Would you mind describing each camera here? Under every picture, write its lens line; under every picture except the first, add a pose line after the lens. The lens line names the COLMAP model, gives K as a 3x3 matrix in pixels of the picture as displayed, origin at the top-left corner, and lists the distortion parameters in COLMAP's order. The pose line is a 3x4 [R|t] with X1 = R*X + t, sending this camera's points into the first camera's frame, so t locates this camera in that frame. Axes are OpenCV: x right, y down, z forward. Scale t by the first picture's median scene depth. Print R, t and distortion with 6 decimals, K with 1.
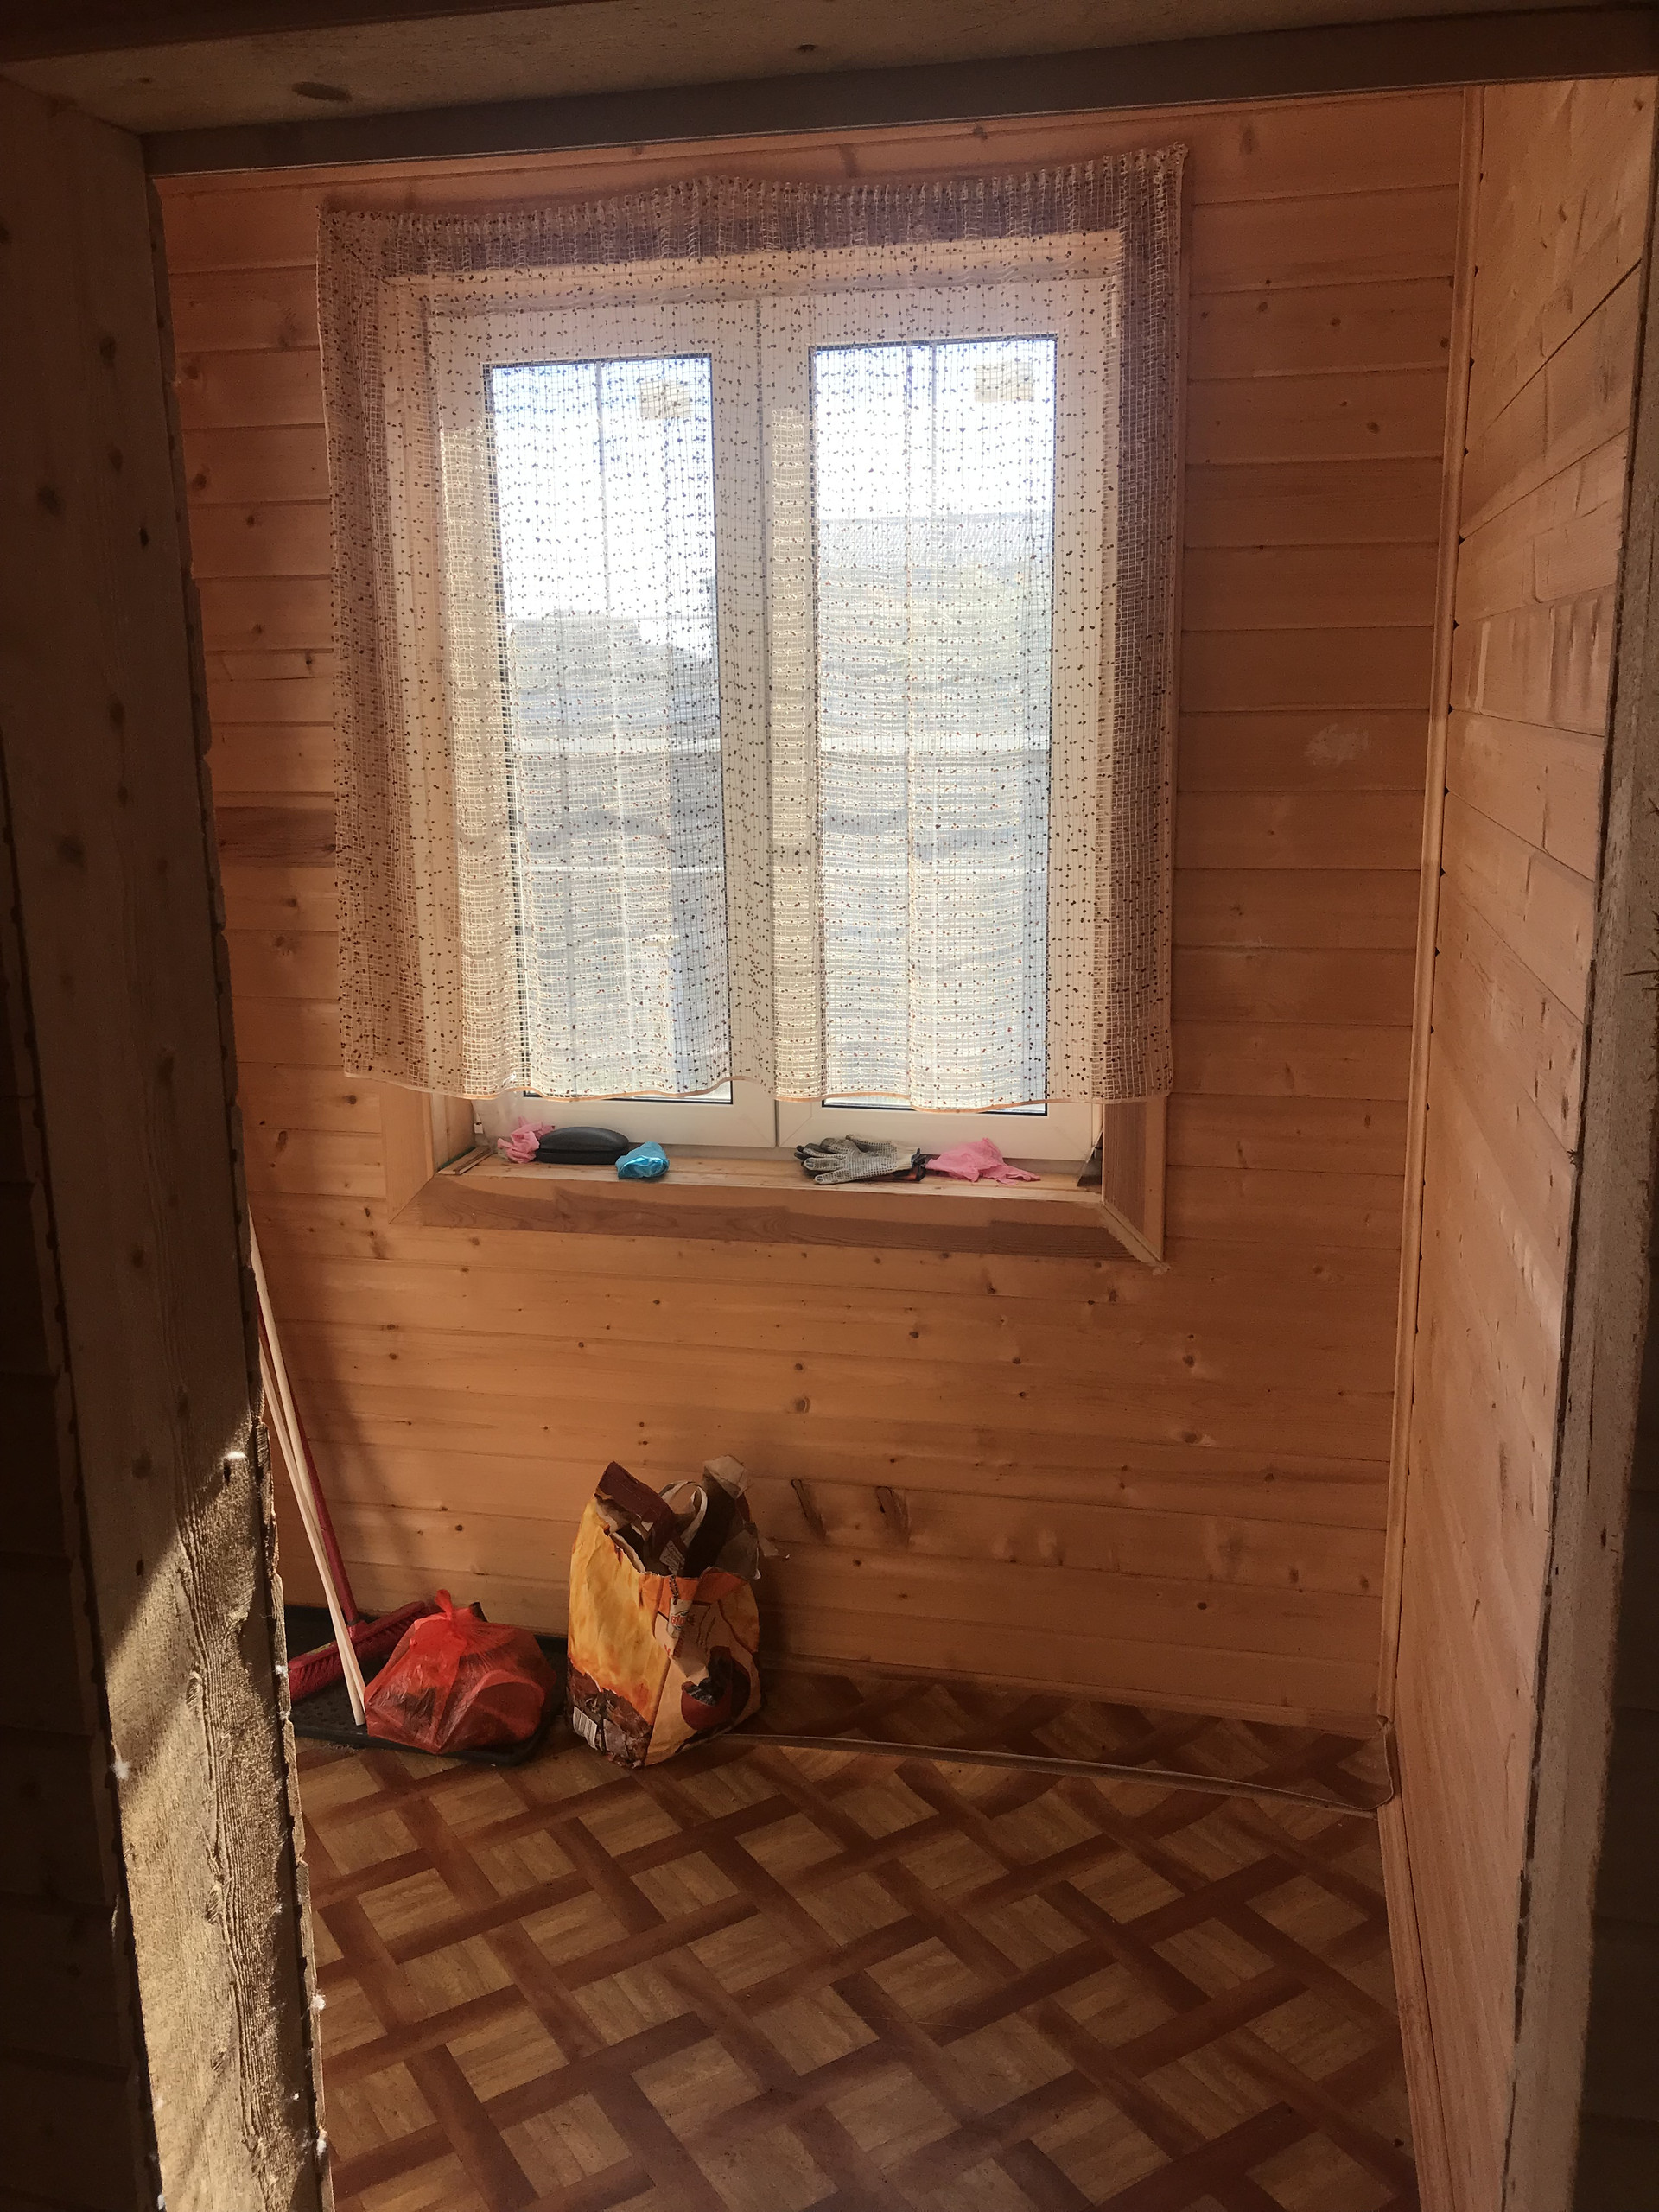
lens RADIAL K [[1830.2, 0, 841.8], [0, 1830.2, 1097.1], [0, 0, 1]] dist [0.035550, -0.035815]
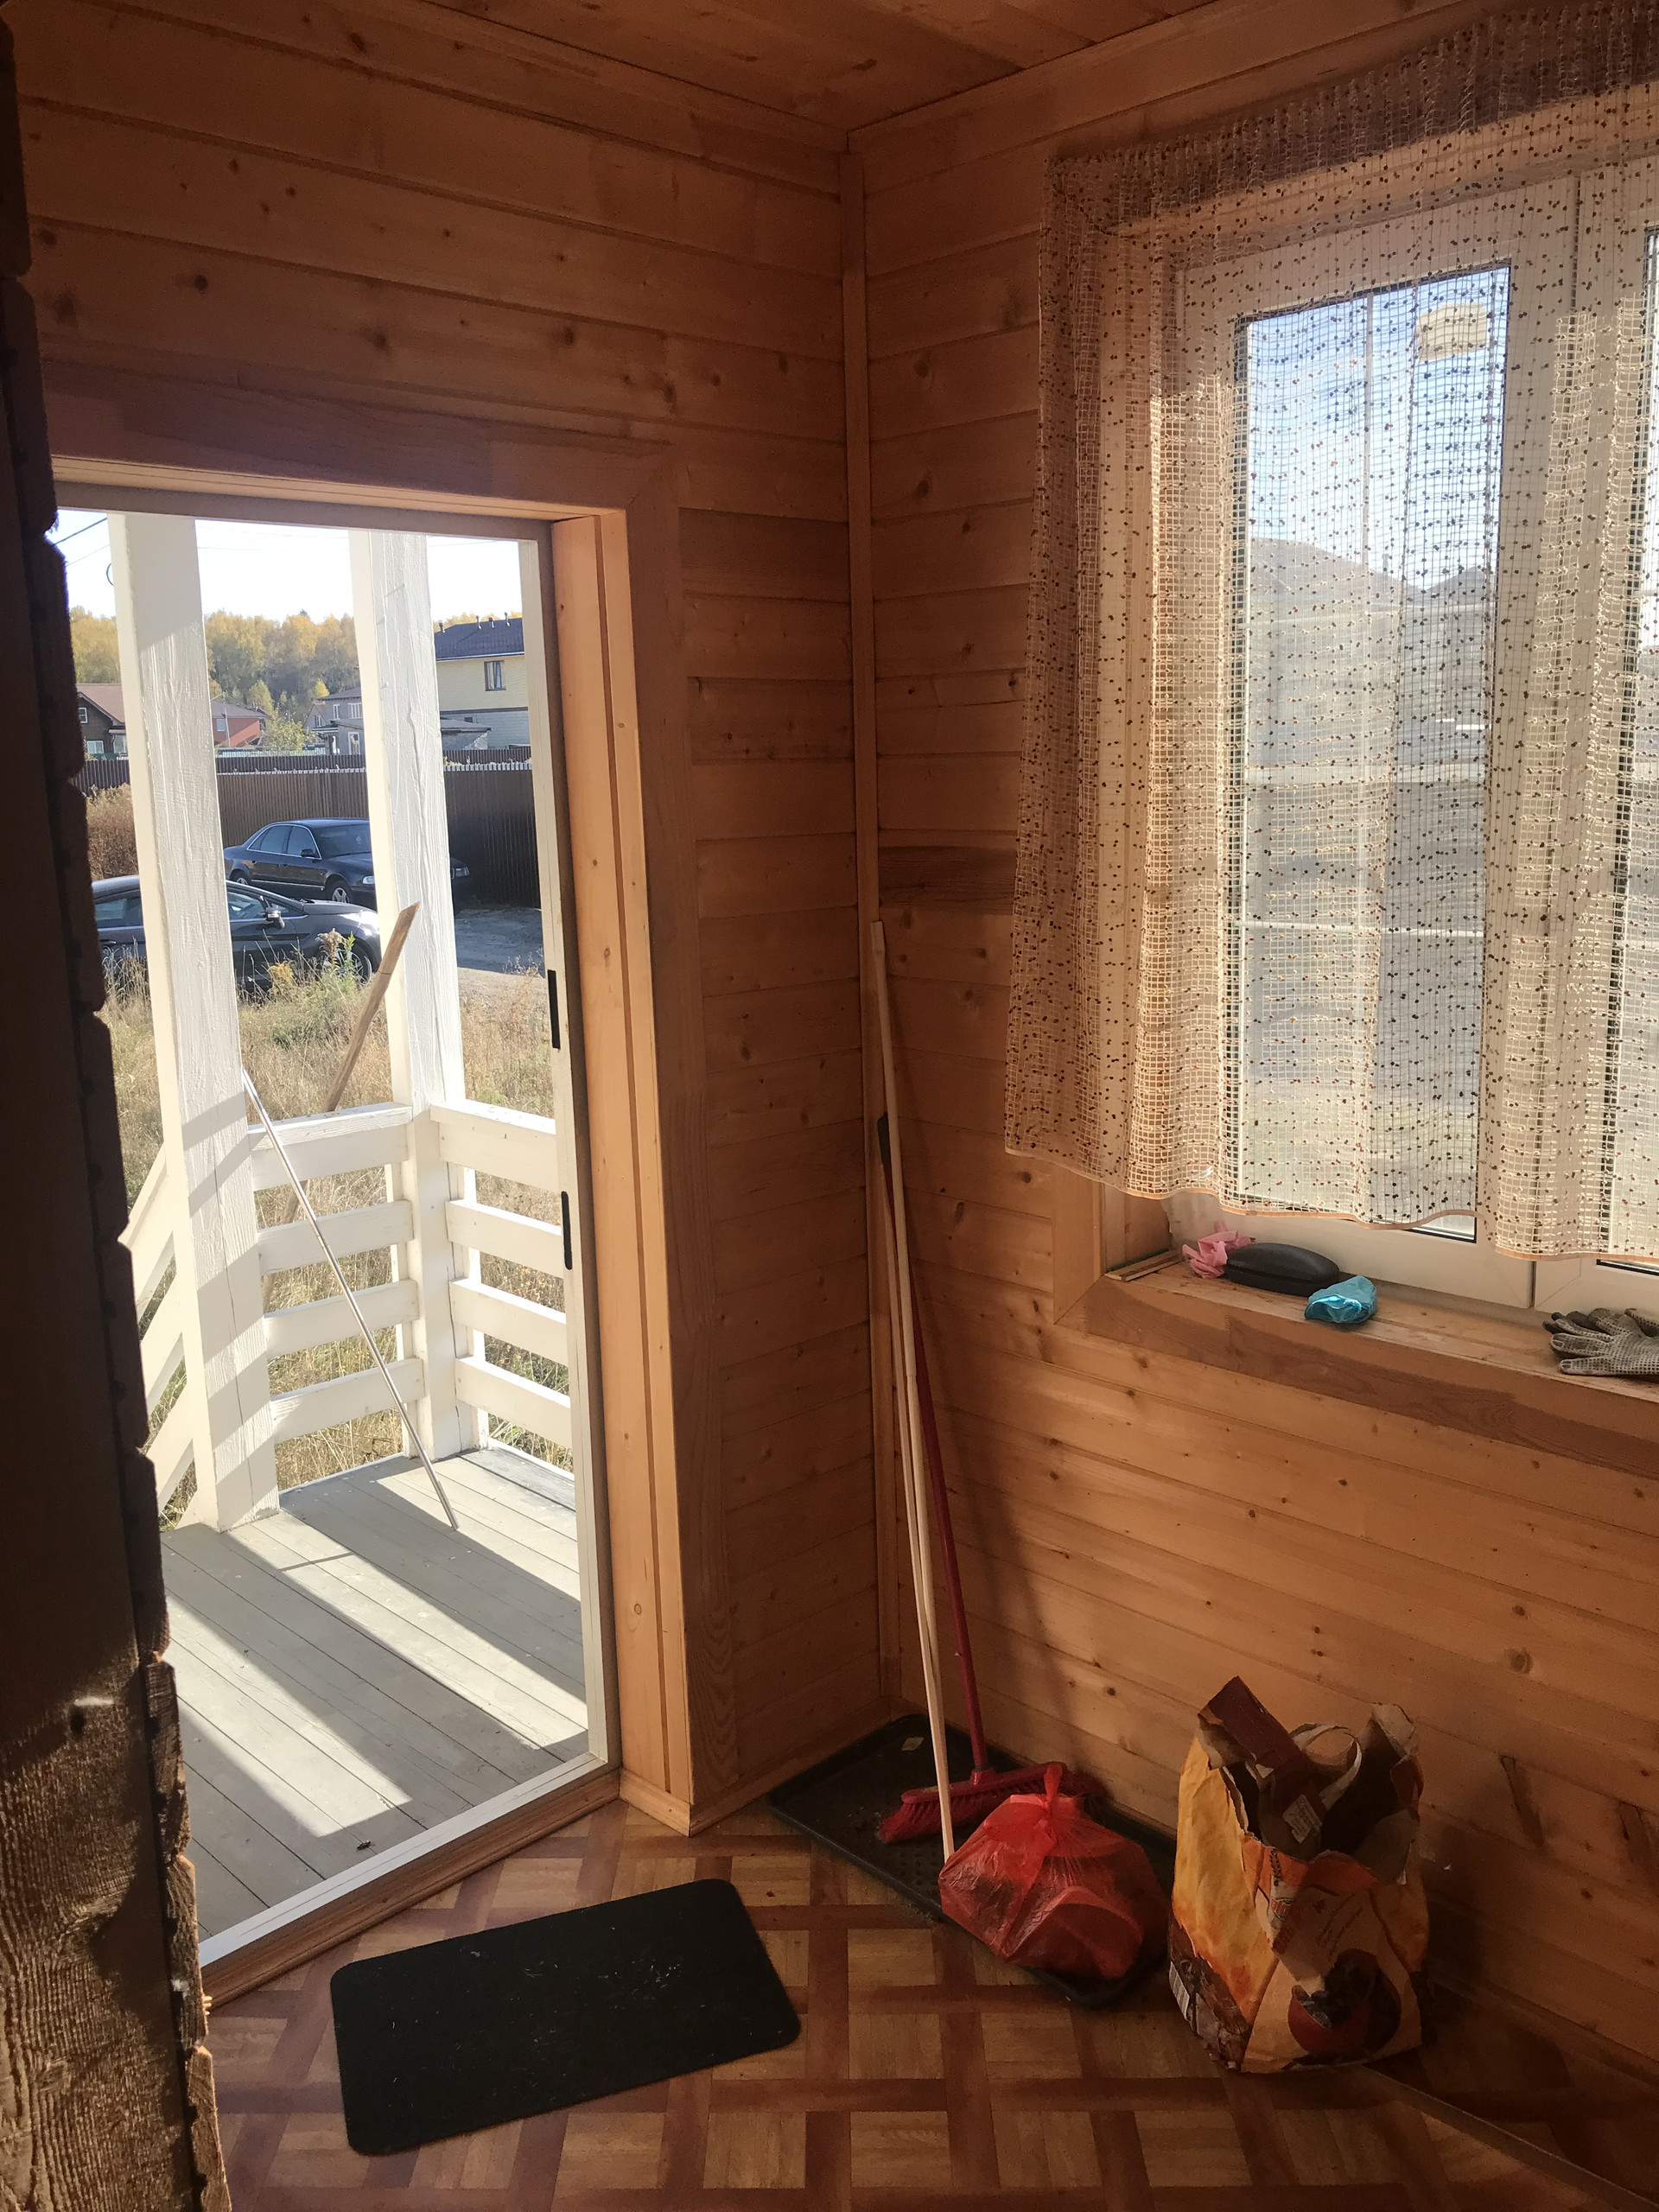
lens RADIAL K [[1830.2, 0, 834.7], [0, 1830.2, 1089.7], [0, 0, 1]] dist [0.035550, -0.035815]
pose [[0.835502, 0.093046, -0.541553, 0.135697], [-0.105551, 0.994382, 0.008005, -0.040740], [0.539255, 0.050473, 0.840629, 0.224952]]
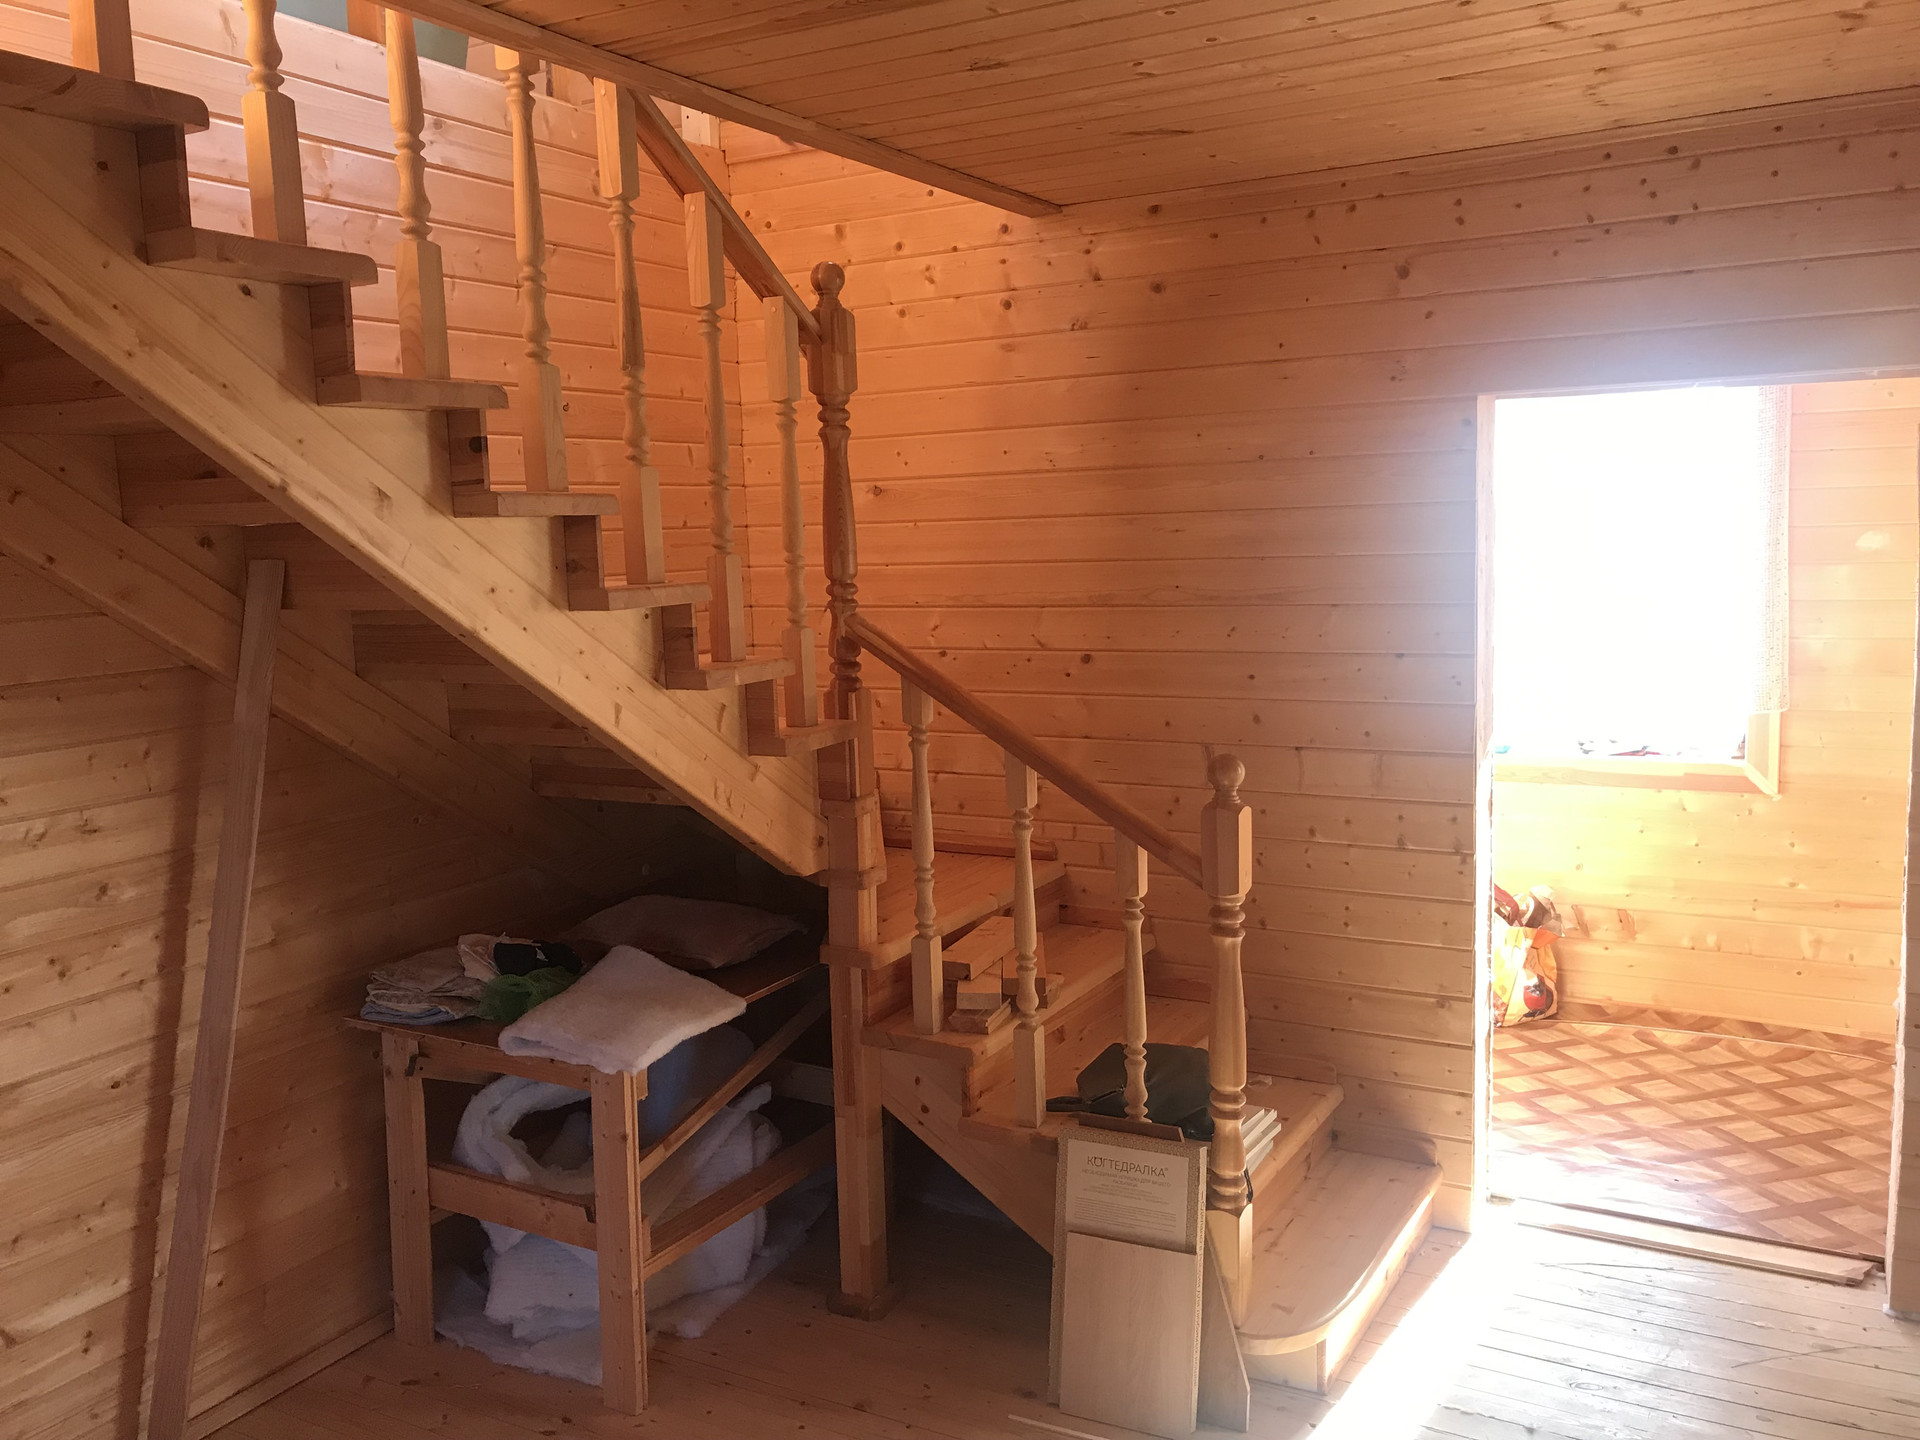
lens RADIAL K [[1588.6, 0, 917.3], [0, 1588.6, 782.3], [0, 0, 1]] dist [0.035550, -0.035815]
pose [[0.953603, 0.015174, -0.300684, -0.203348], [-0.032650, 0.998051, -0.053182, 0.203733], [0.299291, 0.060532, 0.952240, -0.983498]]
